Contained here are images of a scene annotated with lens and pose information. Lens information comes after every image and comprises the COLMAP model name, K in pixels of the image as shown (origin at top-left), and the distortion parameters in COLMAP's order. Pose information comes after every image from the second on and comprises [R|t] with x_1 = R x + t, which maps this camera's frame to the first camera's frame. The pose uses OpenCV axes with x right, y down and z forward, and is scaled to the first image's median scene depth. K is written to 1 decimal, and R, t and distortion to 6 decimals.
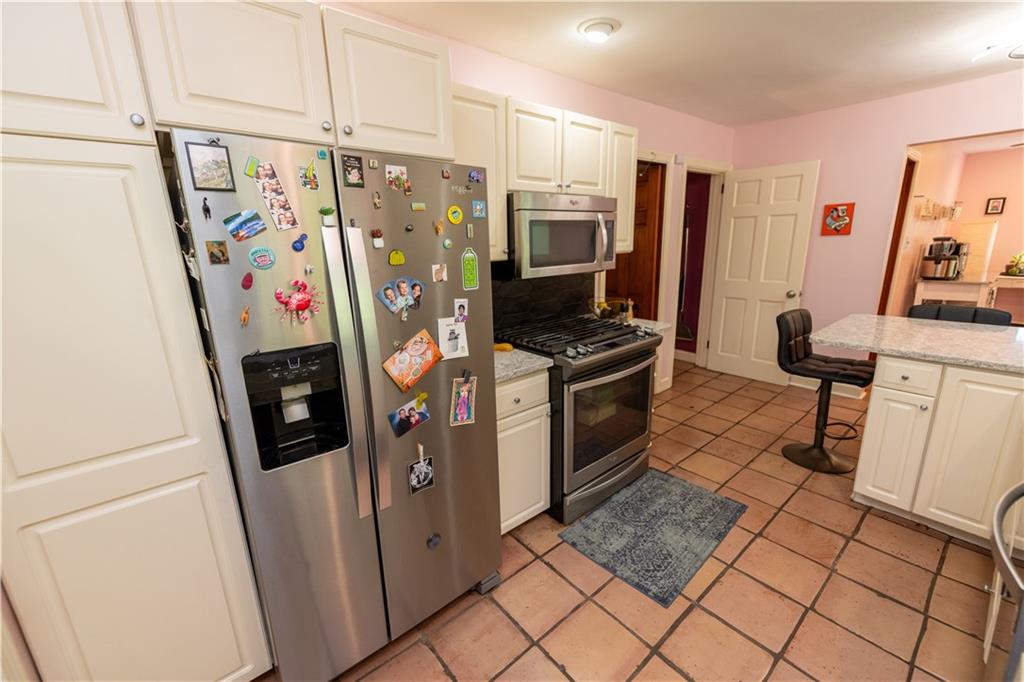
lens RADIAL K [[403.8, 0, 513.1], [0, 403.8, 345.2], [0, 0, 1]] dist [0.009528, -0.002461]
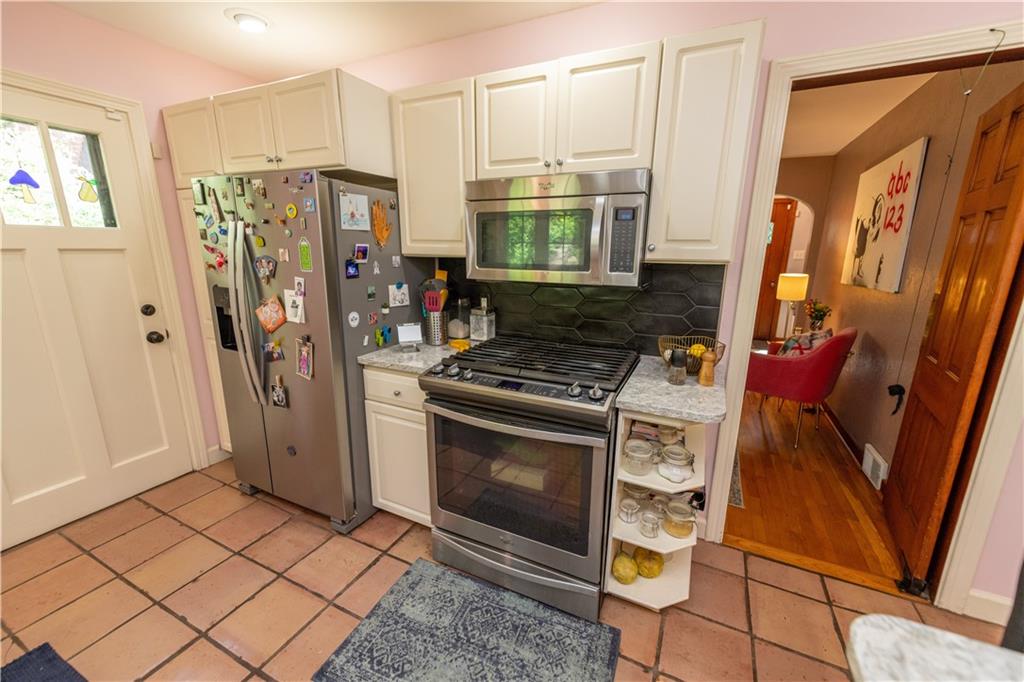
lens RADIAL K [[403.8, 0, 519.9], [0, 403.8, 341.8], [0, 0, 1]] dist [0.009528, -0.002461]
pose [[0.426645, 0.247895, -0.869783, 1.271283], [-0.248990, 0.956734, 0.150543, -0.275307], [0.869470, 0.152339, 0.469909, 1.000624]]
